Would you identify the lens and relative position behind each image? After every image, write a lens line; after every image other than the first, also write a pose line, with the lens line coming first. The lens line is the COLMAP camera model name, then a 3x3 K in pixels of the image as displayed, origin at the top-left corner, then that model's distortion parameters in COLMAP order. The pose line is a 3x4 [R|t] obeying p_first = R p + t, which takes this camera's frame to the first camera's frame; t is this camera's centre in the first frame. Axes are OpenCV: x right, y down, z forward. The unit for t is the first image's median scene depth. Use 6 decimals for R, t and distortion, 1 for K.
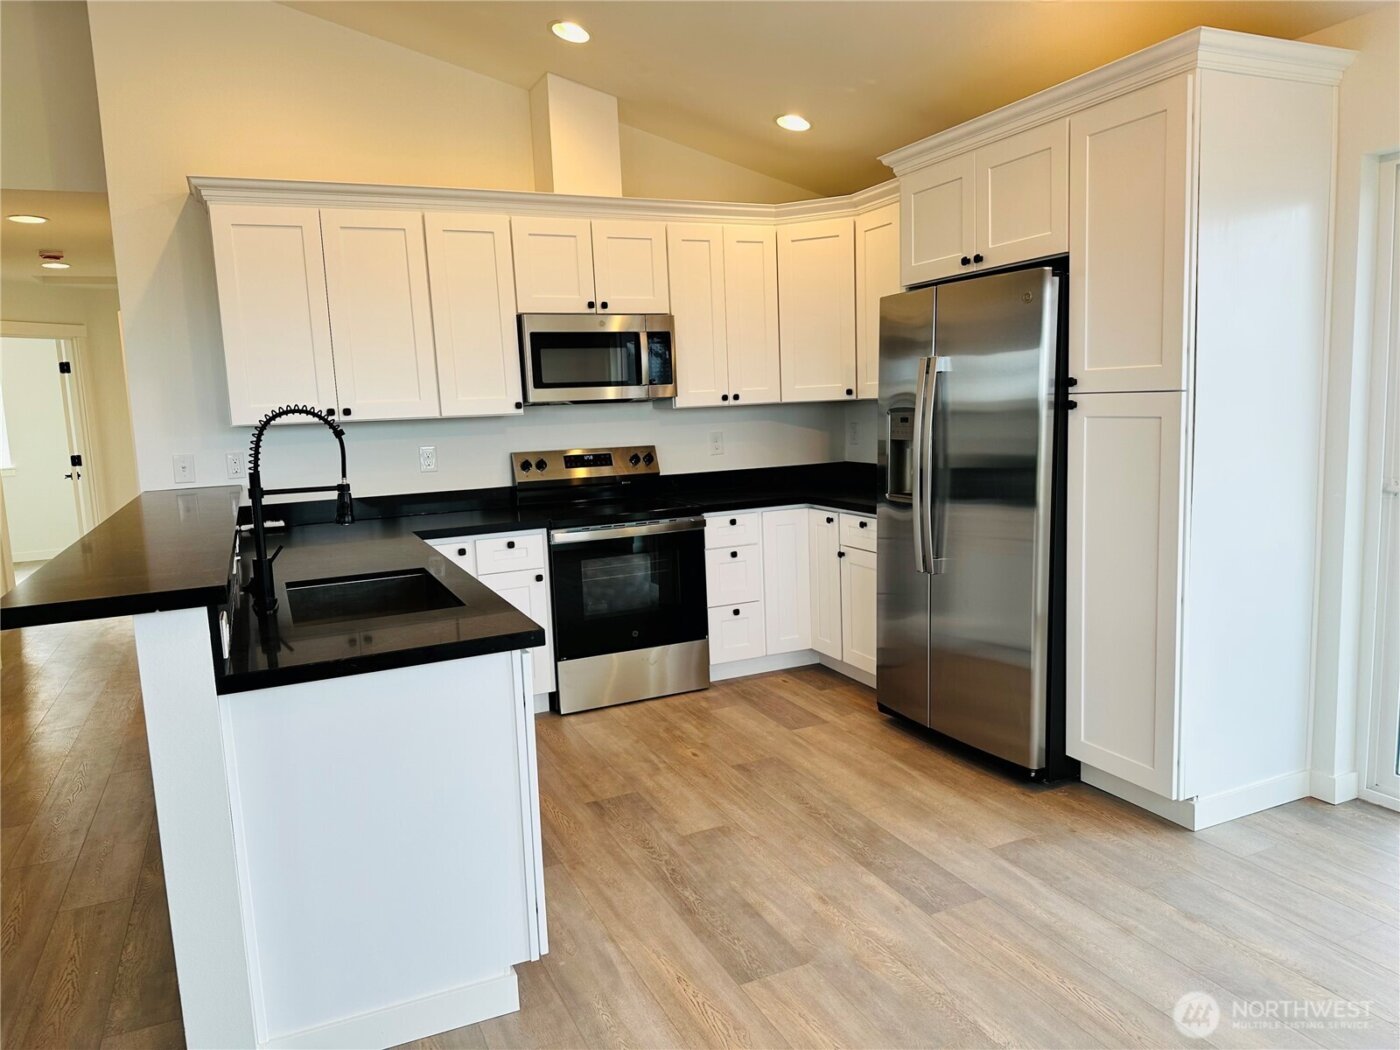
lens RADIAL K [[968.4, 0, 704.6], [0, 968.4, 521.8], [0, 0, 1]] dist [0.092965, -0.125063]
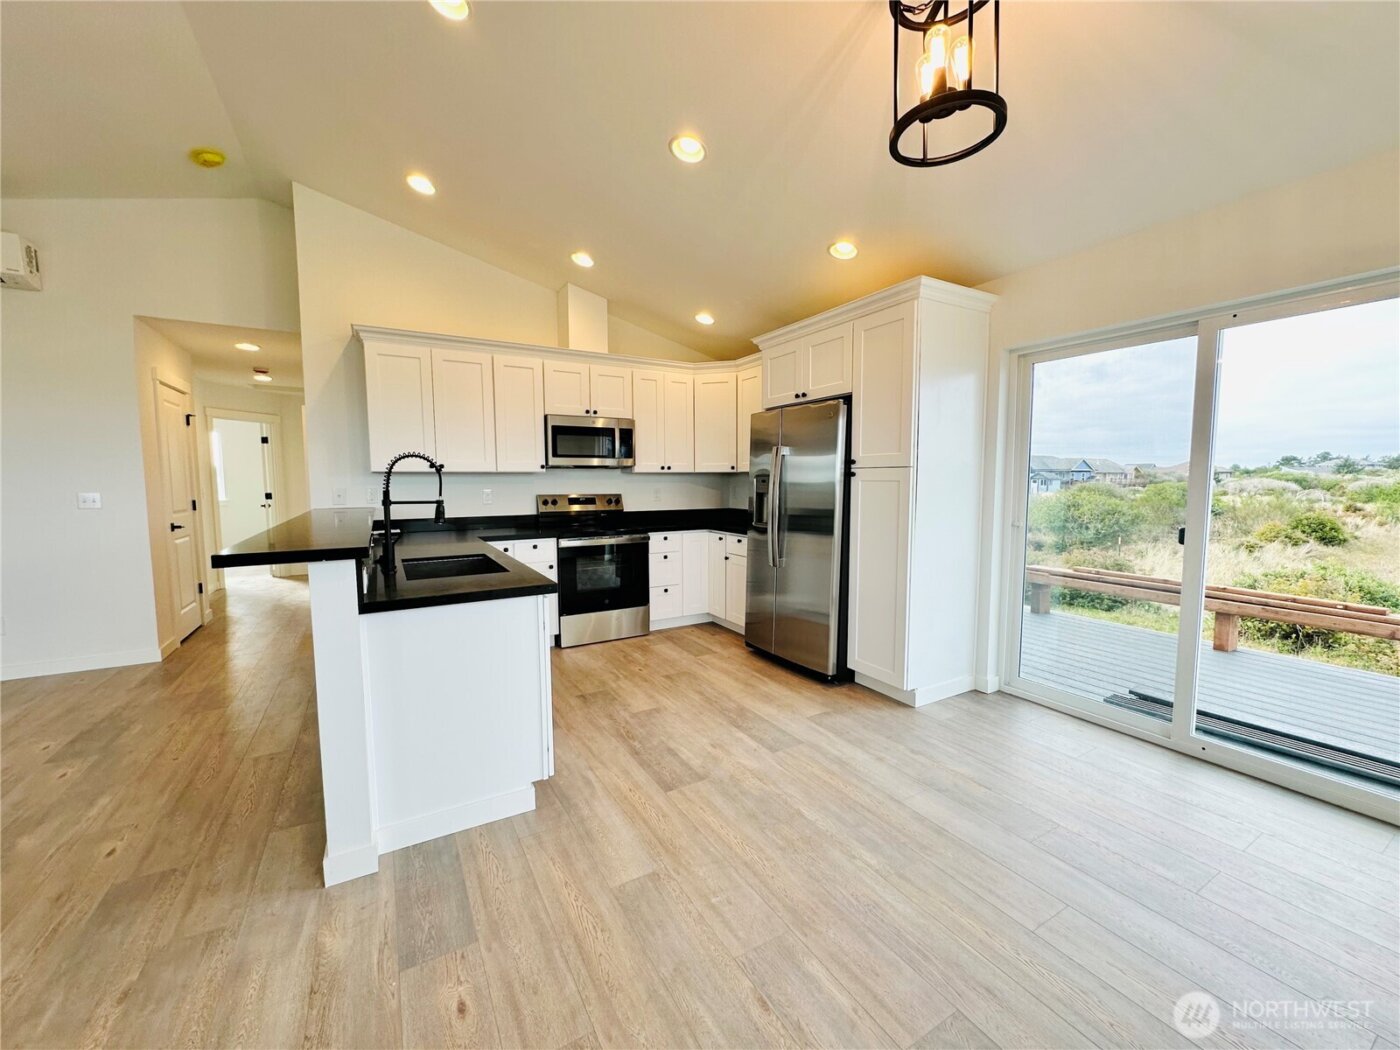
lens RADIAL K [[555.6, 0, 701.7], [0, 555.6, 524.8], [0, 0, 1]] dist [-0.002391, 0.000238]
pose [[0.994574, 0.029486, 0.099761, -0.008341], [-0.024627, 0.998466, -0.049593, 0.031088], [-0.101071, 0.046867, 0.993775, -0.001504]]
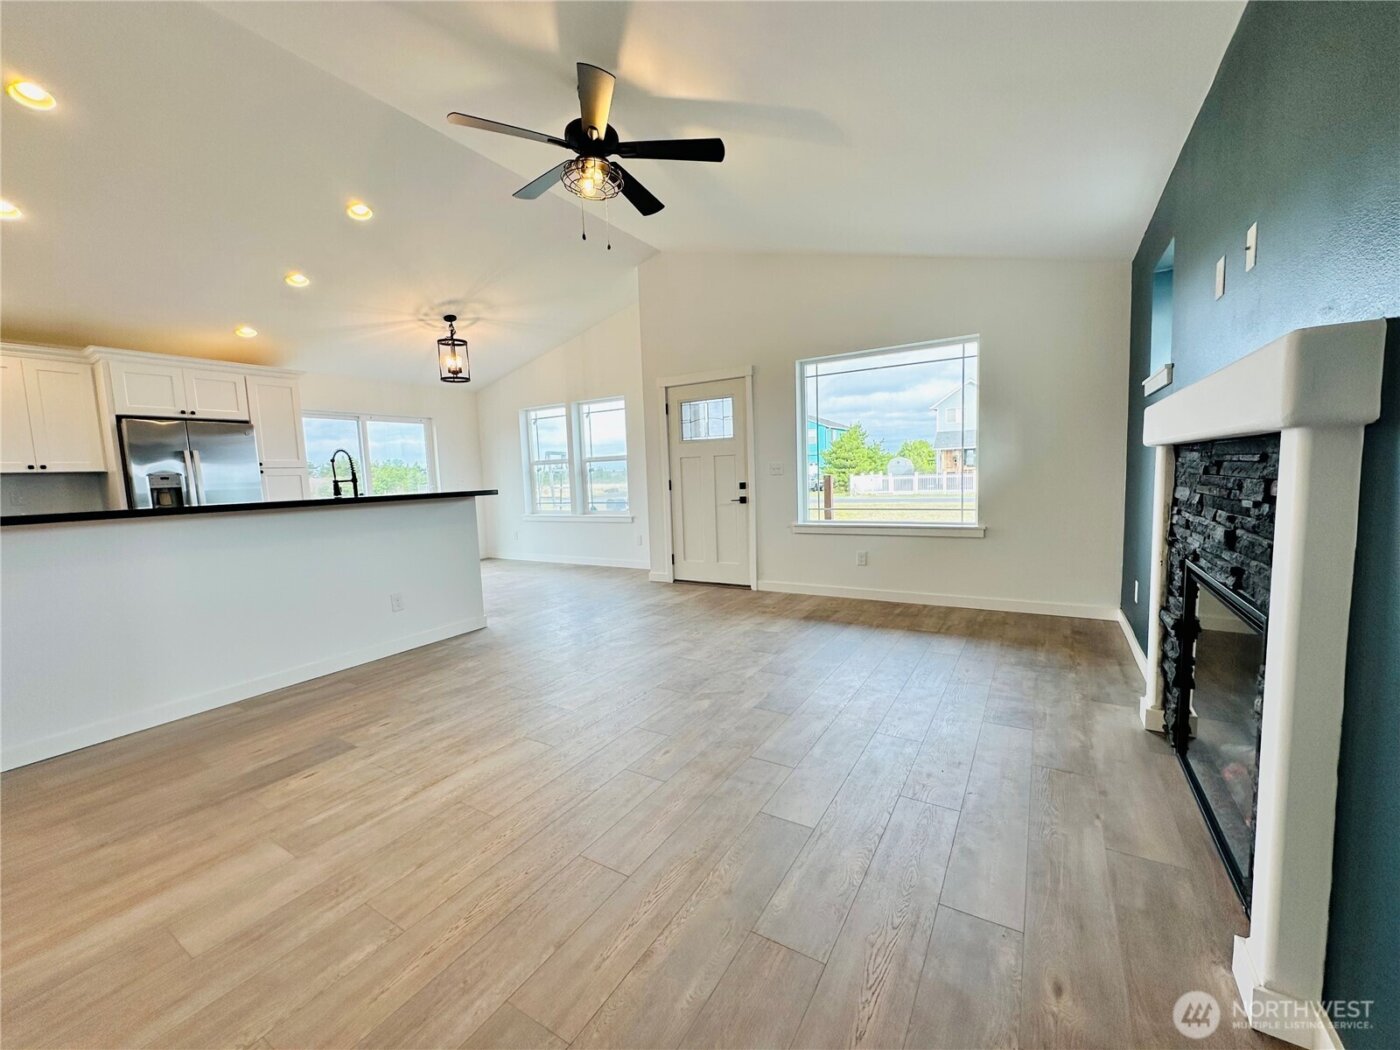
lens RADIAL K [[555.6, 0, 701.7], [0, 555.6, 524.8], [0, 0, 1]] dist [-0.002391, 0.000238]
pose [[-0.554205, -0.018589, 0.832172, -1.576796], [0.165899, 0.977226, 0.132314, 0.031794], [-0.815680, 0.211386, -0.538500, 0.768118]]
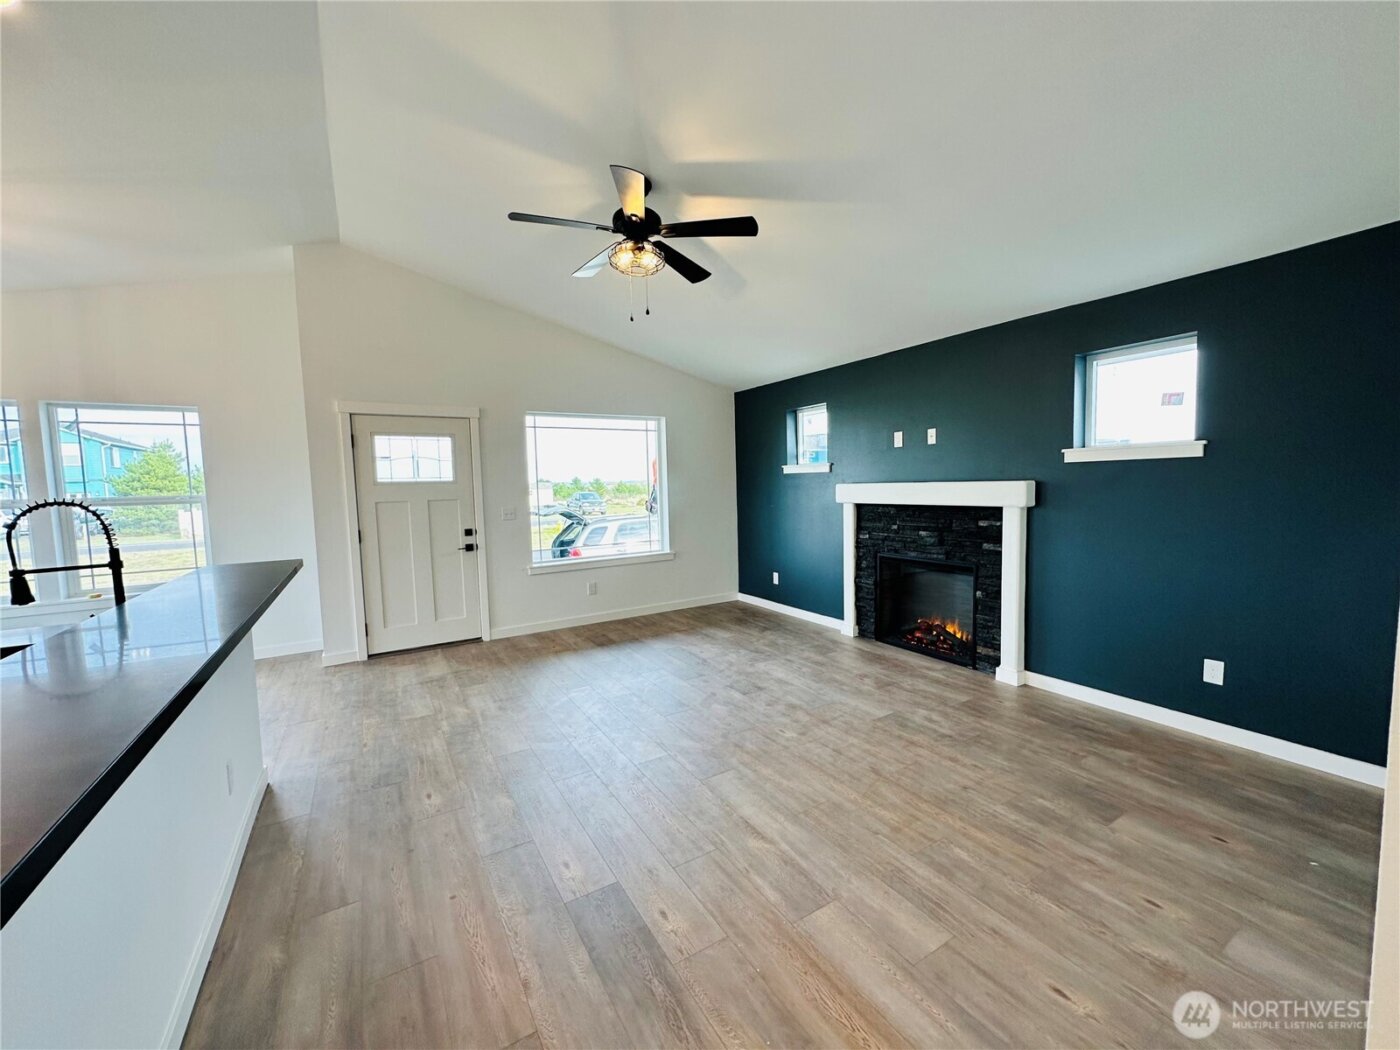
lens RADIAL K [[555.6, 0, 701.7], [0, 555.6, 524.8], [0, 0, 1]] dist [-0.002391, 0.000238]
pose [[-0.991175, 0.072996, -0.110649, -0.816693], [0.048644, 0.976781, 0.208643, -0.138232], [0.123310, 0.201419, -0.971713, 1.282544]]
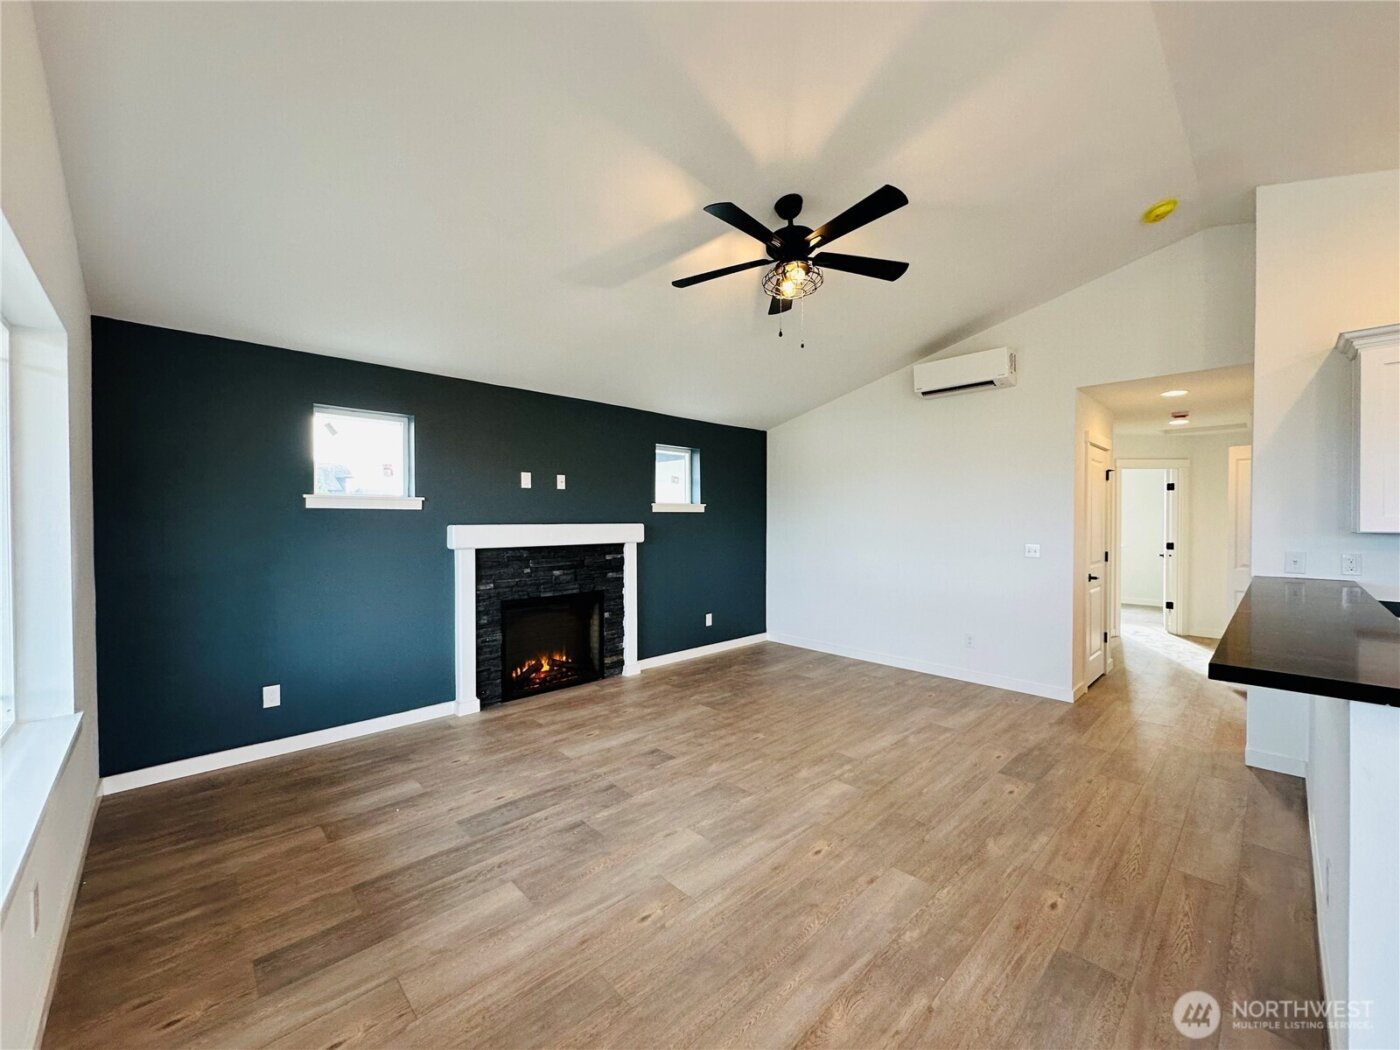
lens RADIAL K [[555.6, 0, 701.7], [0, 555.6, 524.8], [0, 0, 1]] dist [-0.002391, 0.000238]
pose [[0.326036, 0.049410, -0.944065, -0.120598], [-0.134399, 0.990912, 0.005446, -0.002678], [0.935755, 0.125105, 0.329714, 0.036713]]
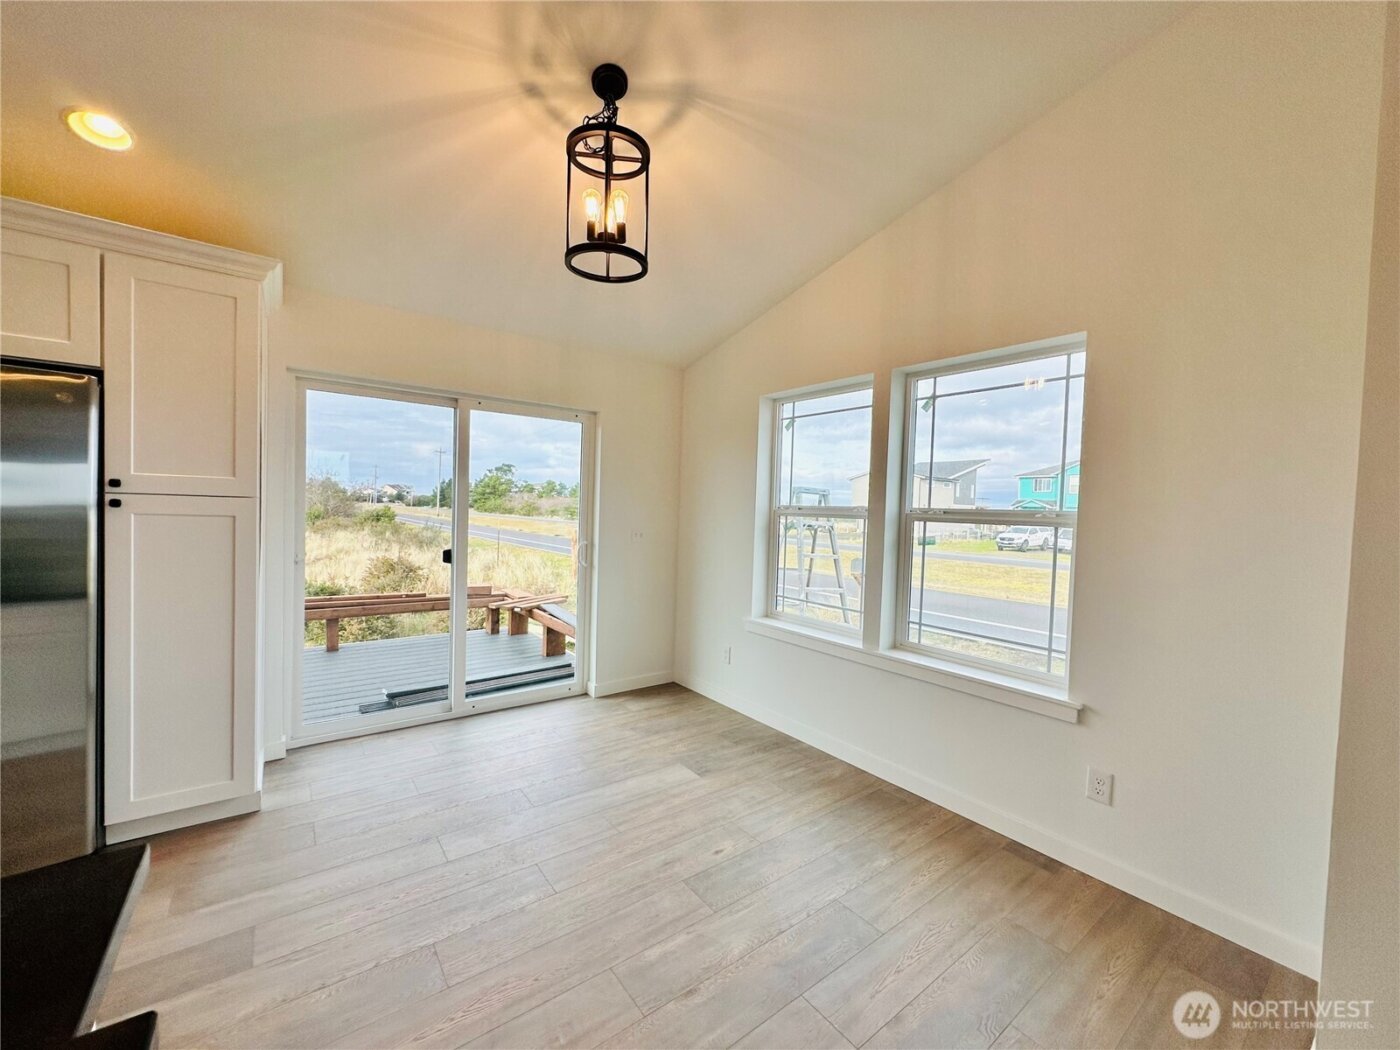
lens RADIAL K [[555.6, 0, 701.7], [0, 555.6, 524.8], [0, 0, 1]] dist [-0.002391, 0.000238]
pose [[-0.216322, 0.004672, 0.976311, -0.352666], [0.101429, 0.994685, 0.017714, -0.034394], [-0.971039, 0.102858, -0.215646, 0.441189]]
